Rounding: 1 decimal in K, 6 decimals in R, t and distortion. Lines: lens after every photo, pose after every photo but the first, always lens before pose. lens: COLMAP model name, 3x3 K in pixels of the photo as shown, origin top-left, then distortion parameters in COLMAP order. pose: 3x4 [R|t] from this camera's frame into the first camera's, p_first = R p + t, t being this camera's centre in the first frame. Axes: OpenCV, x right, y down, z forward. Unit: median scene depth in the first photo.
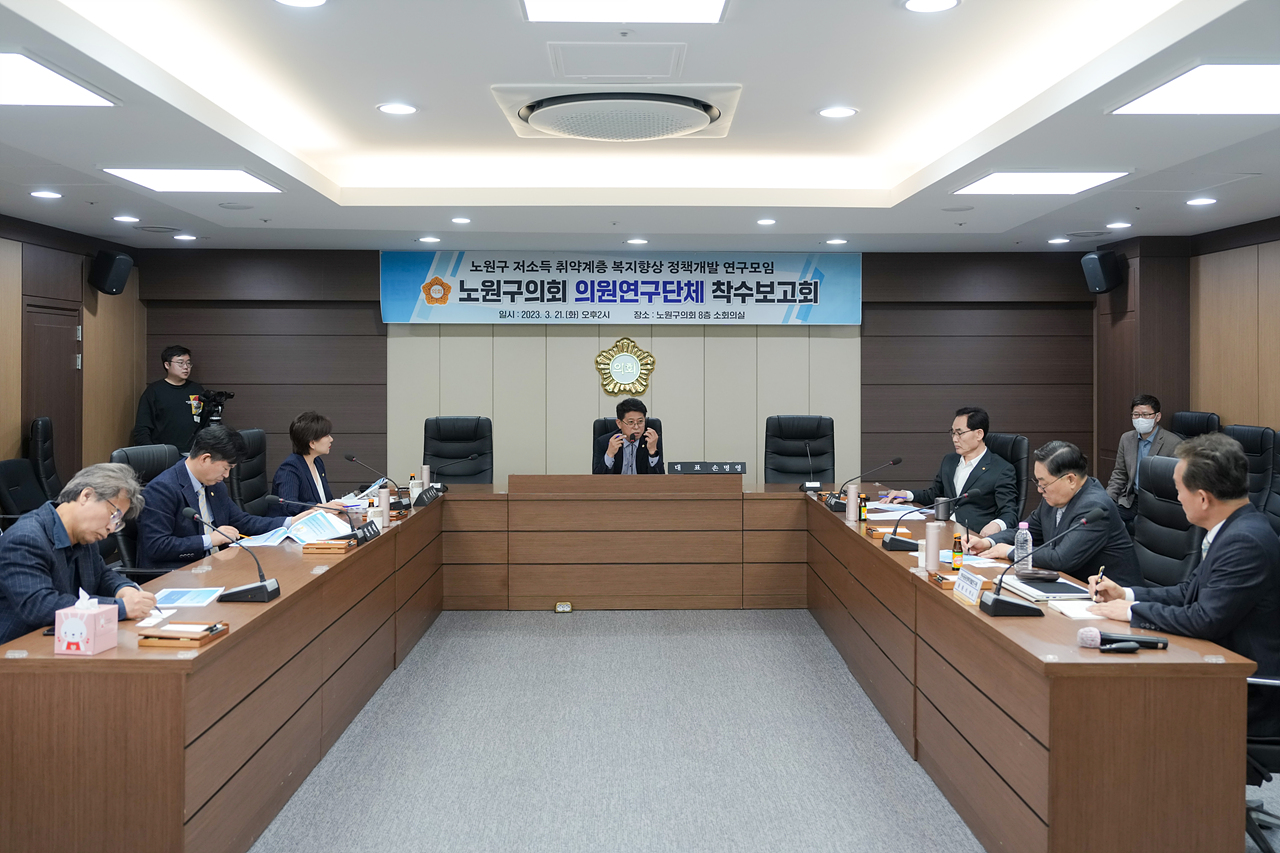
lens RADIAL K [[1133.6, 0, 652.3], [0, 1133.6, 376.3], [0, 0, 1]] dist [-0.006915, 0.017587]
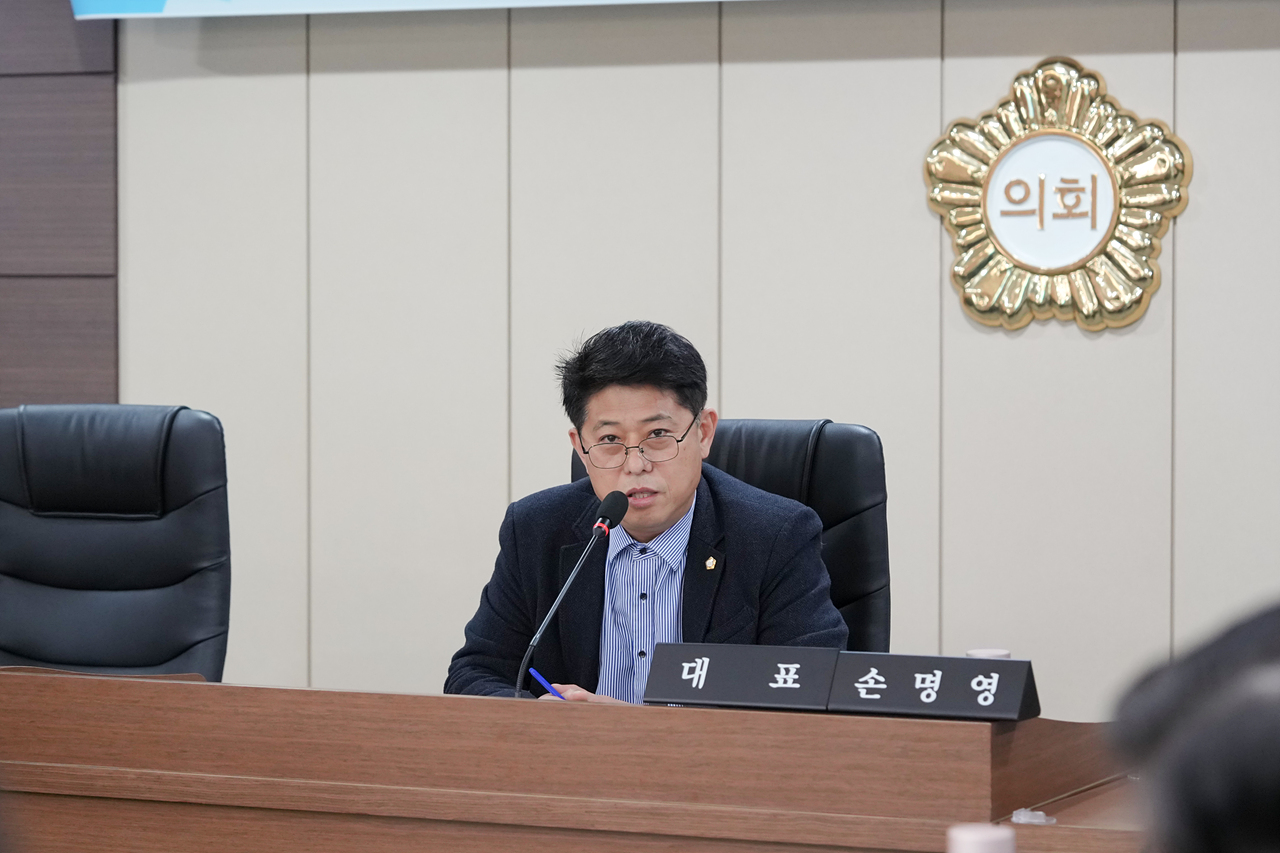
lens RADIAL K [[3970.5, 0, 592.3], [0, 3970.5, 378.4], [0, 0, 1]] dist [0.067053, 0.000000]
pose [[0.891444, 0.011077, -0.452996, 0.244545], [-0.002954, 0.999822, 0.018635, 0.013149], [0.453122, -0.015274, 0.891318, 0.294290]]
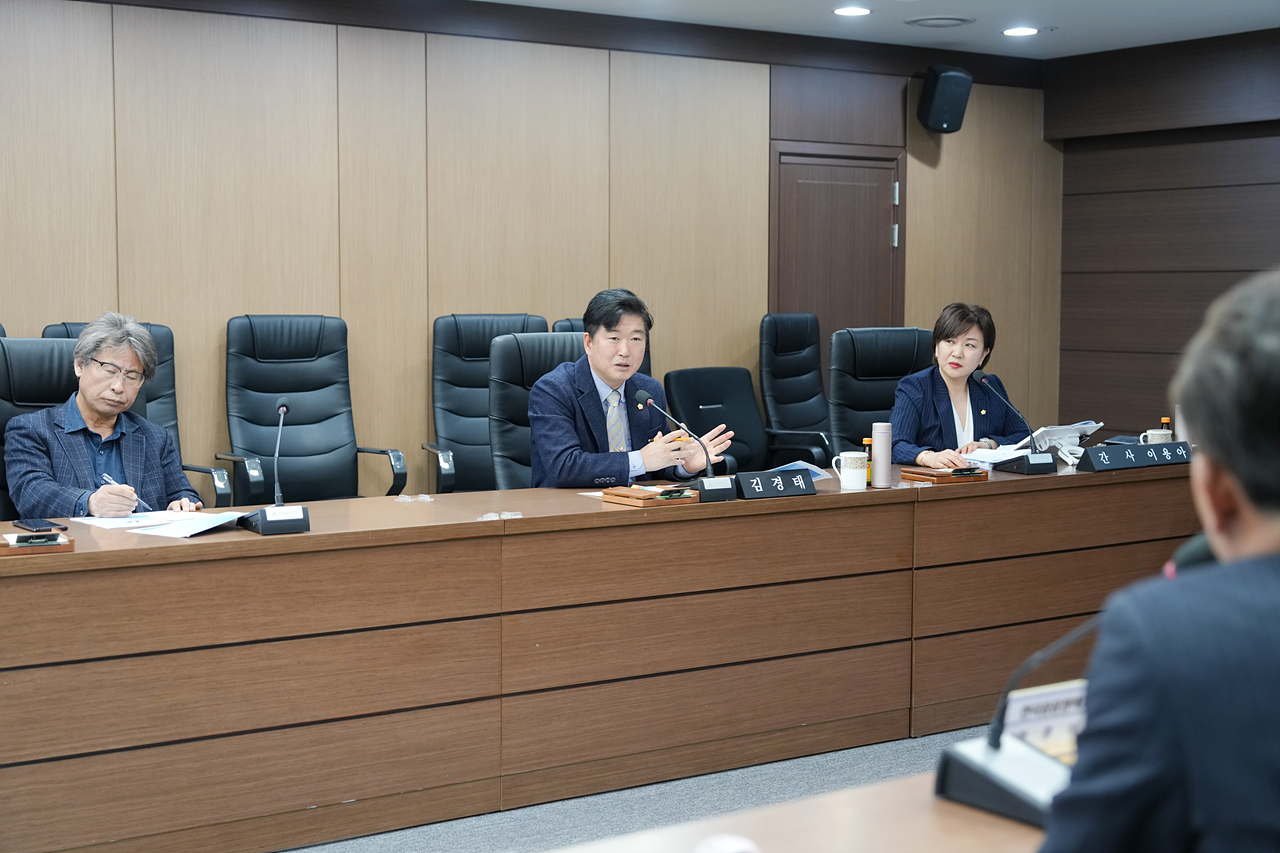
lens RADIAL K [[1804.6, 0, 630.9], [0, 1804.6, 428.0], [0, 0, 1]] dist [0.009210, 0.000000]
pose [[0.547315, 0.060168, -0.834761, 0.278931], [-0.002219, 0.997513, 0.070444, 0.022912], [0.836924, -0.036703, 0.546088, 0.238632]]
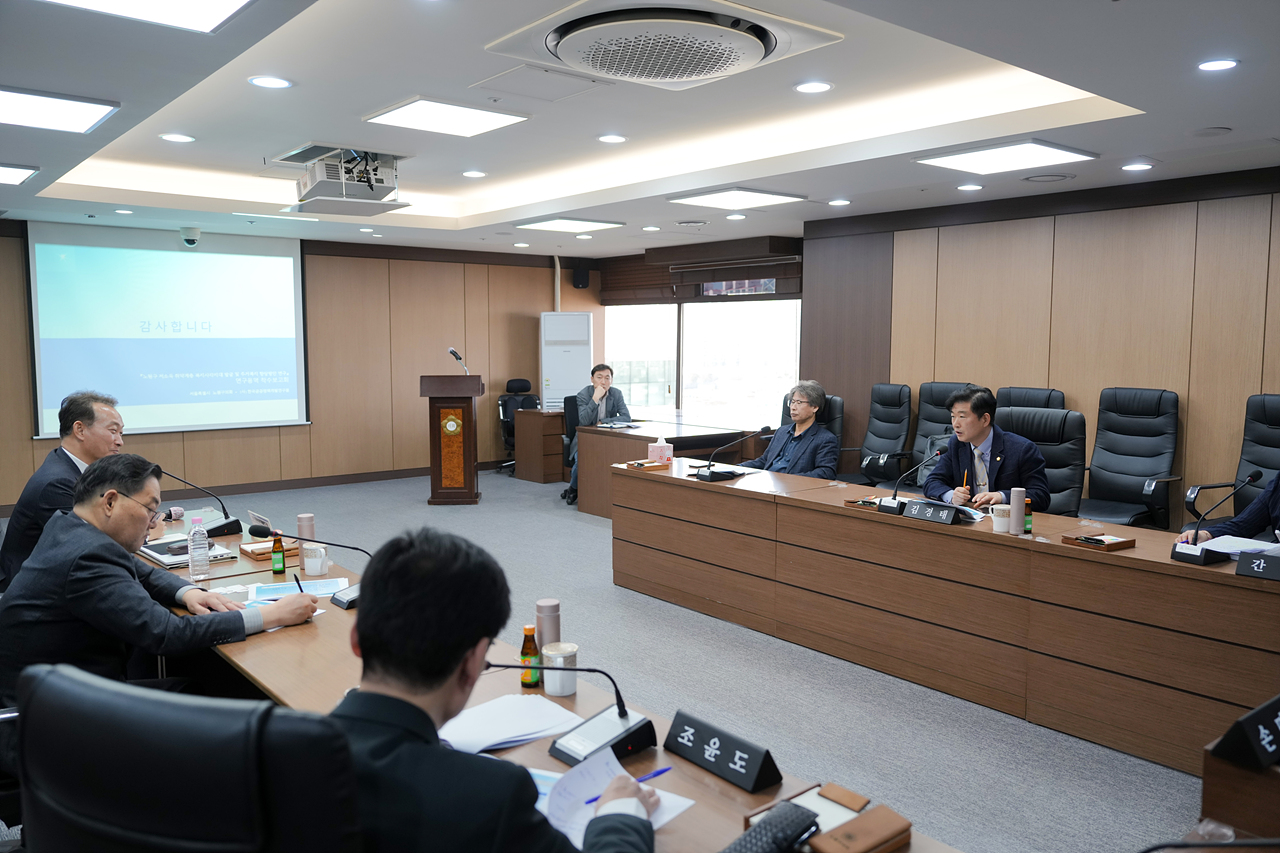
lens RADIAL K [[979.4, 0, 633.6], [0, 979.4, 427.7], [0, 0, 1]] dist [-0.010836, 0.009801]
pose [[-0.794053, 0.053090, -0.605526, 0.241337], [-0.003798, 0.995726, 0.092283, -0.003820], [0.607837, 0.075577, -0.790457, 0.837149]]
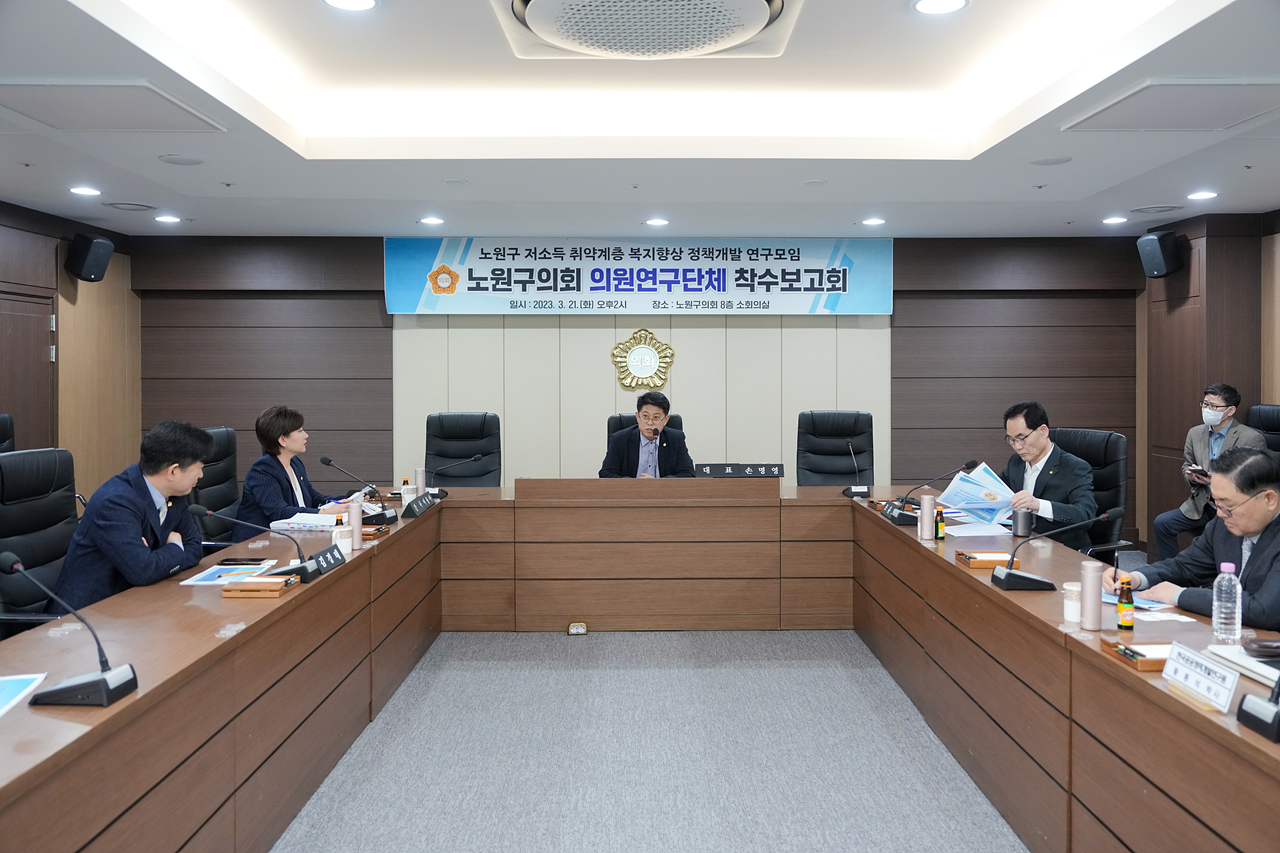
lens RADIAL K [[979.4, 0, 649.7], [0, 979.4, 379.7], [0, 0, 1]] dist [-0.010836, 0.009801]
pose [[0.999966, -0.002161, -0.007938, -0.011995], [0.002188, 0.999992, 0.003383, 0.005776], [0.007931, -0.003401, 0.999963, 0.182894]]
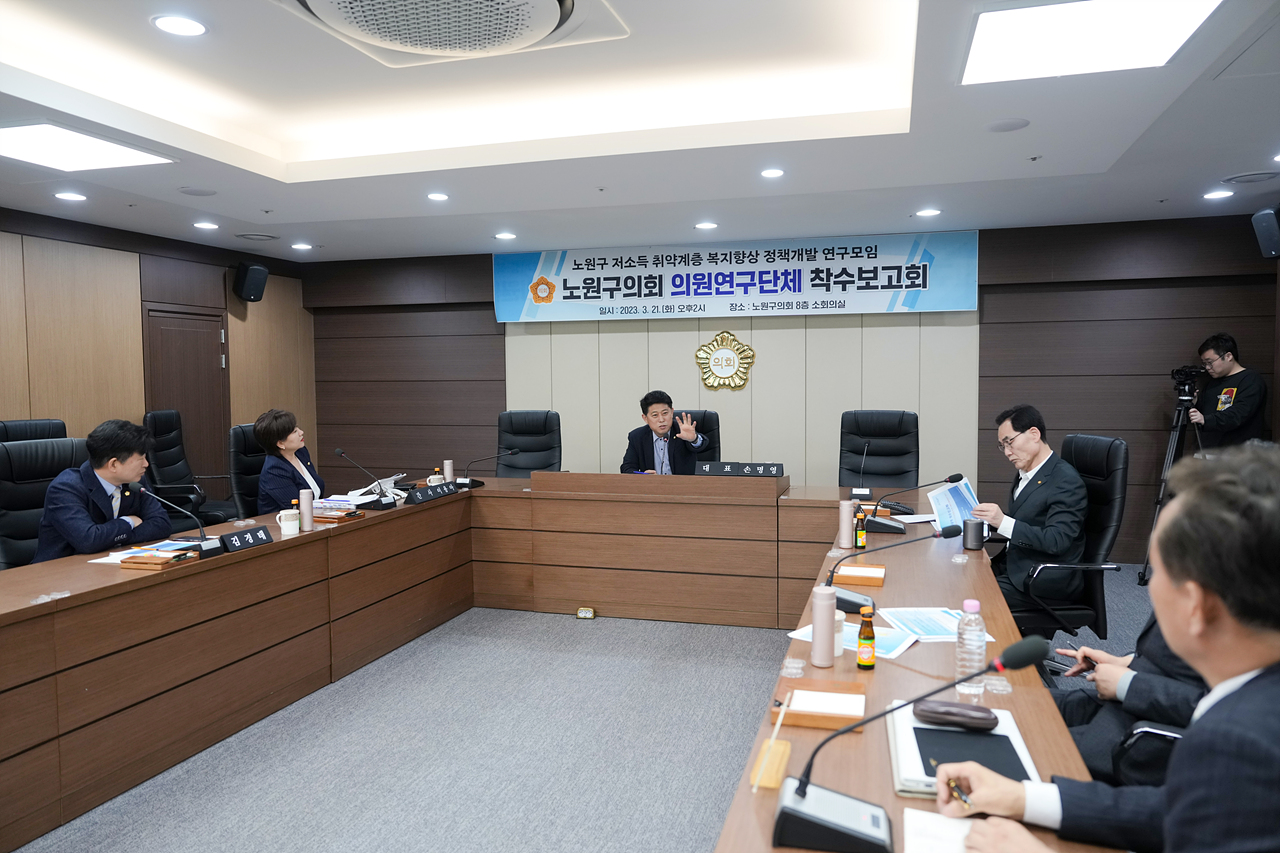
lens RADIAL K [[875.0, 0, 645.0], [0, 875.0, 429.6], [0, 0, 1]] dist [-0.015691, 0.009509]
pose [[0.954398, 0.009410, -0.298388, 0.141034], [0.007724, 0.998390, 0.056192, 0.008353], [0.298437, -0.055934, 0.952789, 0.252518]]
